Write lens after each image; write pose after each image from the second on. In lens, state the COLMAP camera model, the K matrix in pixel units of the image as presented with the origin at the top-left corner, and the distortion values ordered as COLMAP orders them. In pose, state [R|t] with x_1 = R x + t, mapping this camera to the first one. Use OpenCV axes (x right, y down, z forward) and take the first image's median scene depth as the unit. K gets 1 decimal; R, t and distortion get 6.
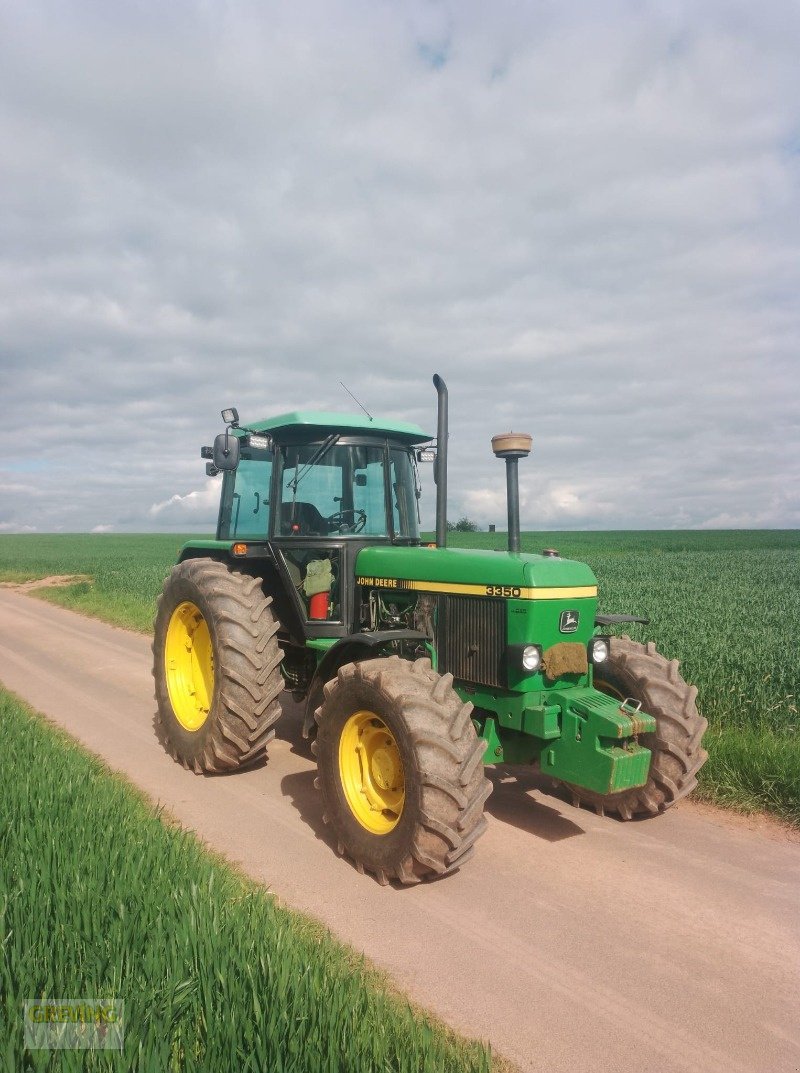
lens RADIAL K [[839.1, 0, 400.0], [0, 839.1, 536.5], [0, 0, 1]] dist [0.137330, -0.253816]
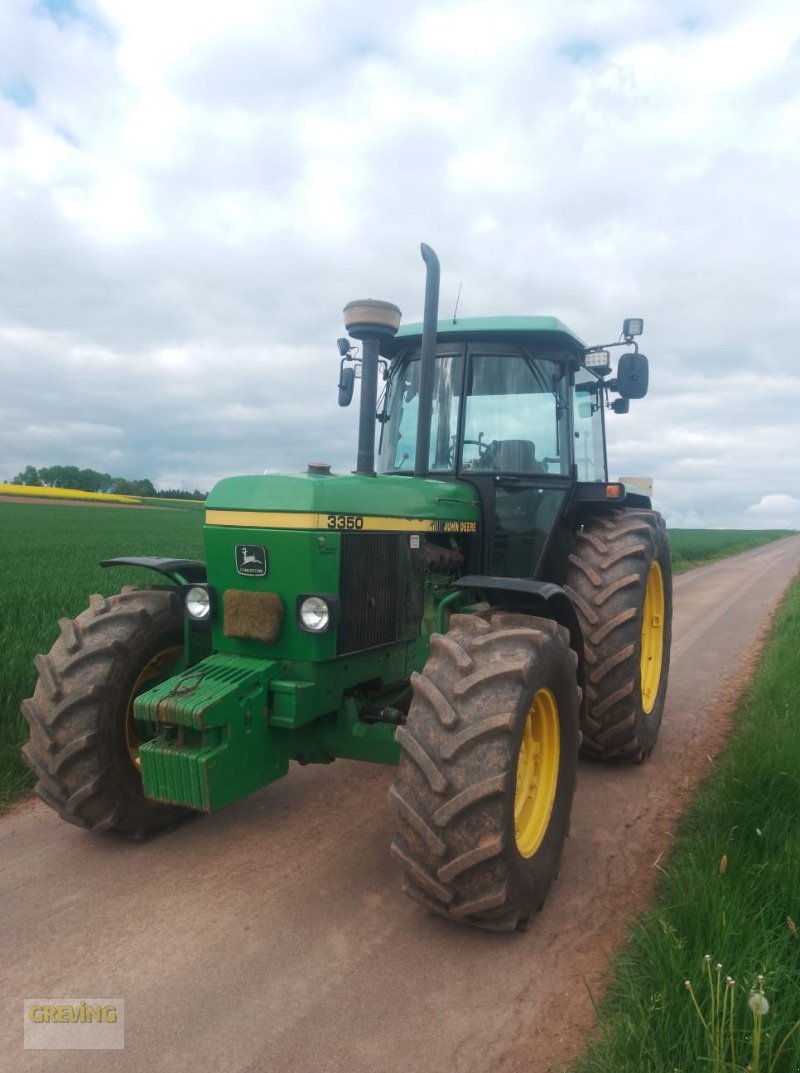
lens RADIAL K [[832.8, 0, 398.4], [0, 832.8, 544.9], [0, 0, 1]] dist [0.080642, -0.169017]
pose [[0.486476, 0.039307, -0.872809, 0.688173], [-0.029162, 0.999161, 0.028744, 0.052176], [0.873207, 0.011469, 0.487214, 0.621920]]
